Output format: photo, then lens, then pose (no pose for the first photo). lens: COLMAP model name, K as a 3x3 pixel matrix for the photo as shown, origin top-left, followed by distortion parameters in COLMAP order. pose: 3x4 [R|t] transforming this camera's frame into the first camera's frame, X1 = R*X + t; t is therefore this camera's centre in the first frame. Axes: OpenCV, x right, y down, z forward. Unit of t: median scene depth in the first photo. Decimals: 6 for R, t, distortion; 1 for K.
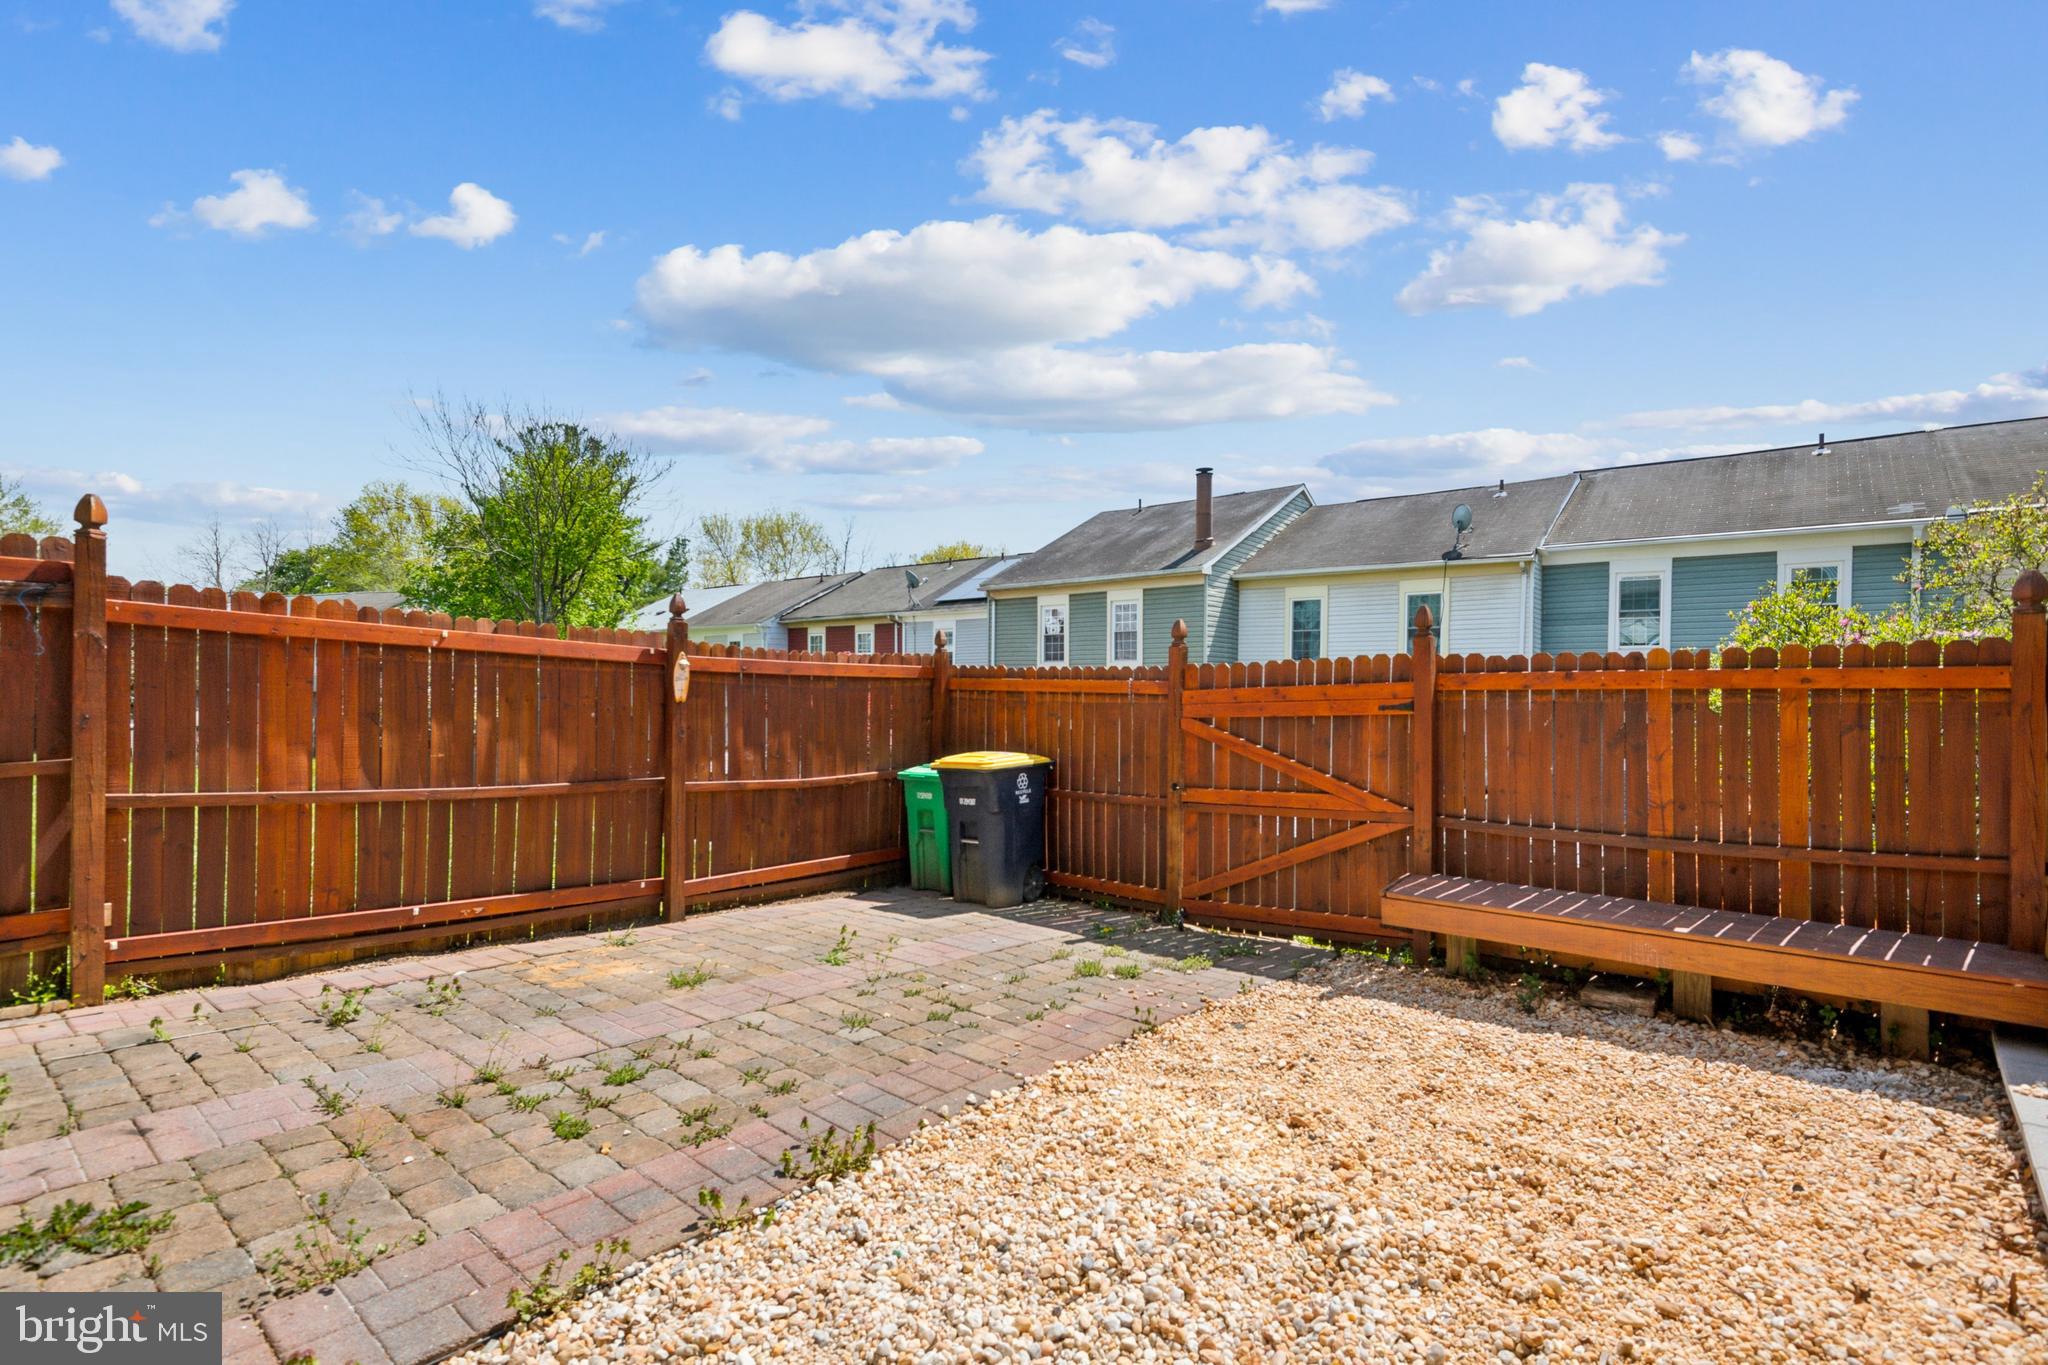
lens RADIAL K [[939.0, 0, 1023.6], [0, 939.0, 691.4], [0, 0, 1]] dist [0.027348, -0.011611]
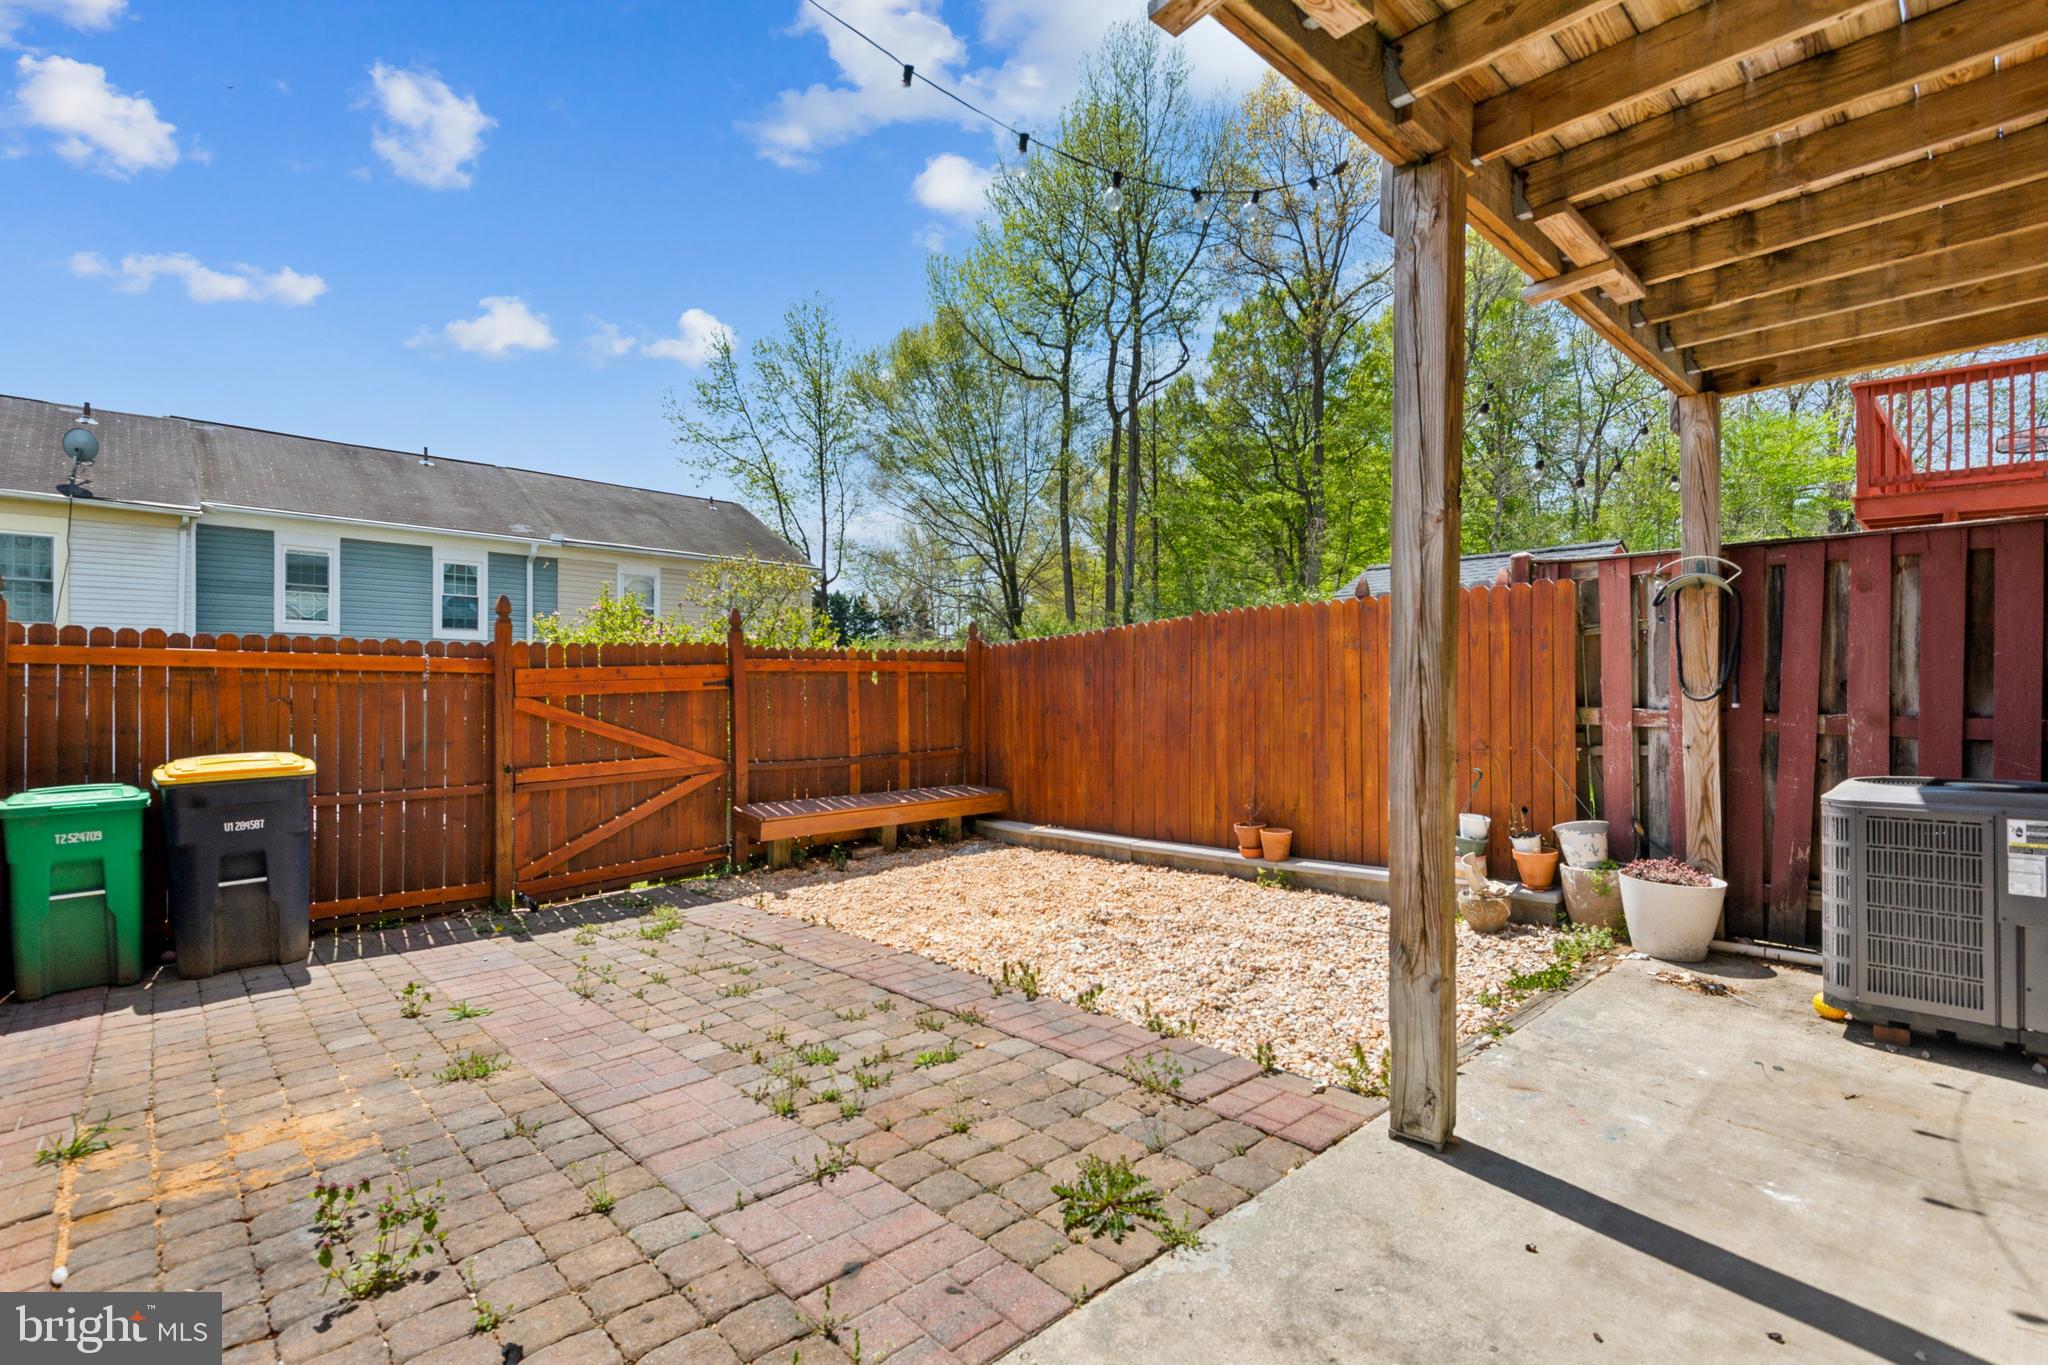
lens RADIAL K [[939.0, 0, 1038.3], [0, 939.0, 688.0], [0, 0, 1]] dist [0.027348, -0.011611]
pose [[0.123905, -0.014763, 0.992184, -0.792788], [-0.008904, 0.999833, 0.015989, -0.002119], [-0.992254, -0.010815, 0.123753, 0.373266]]
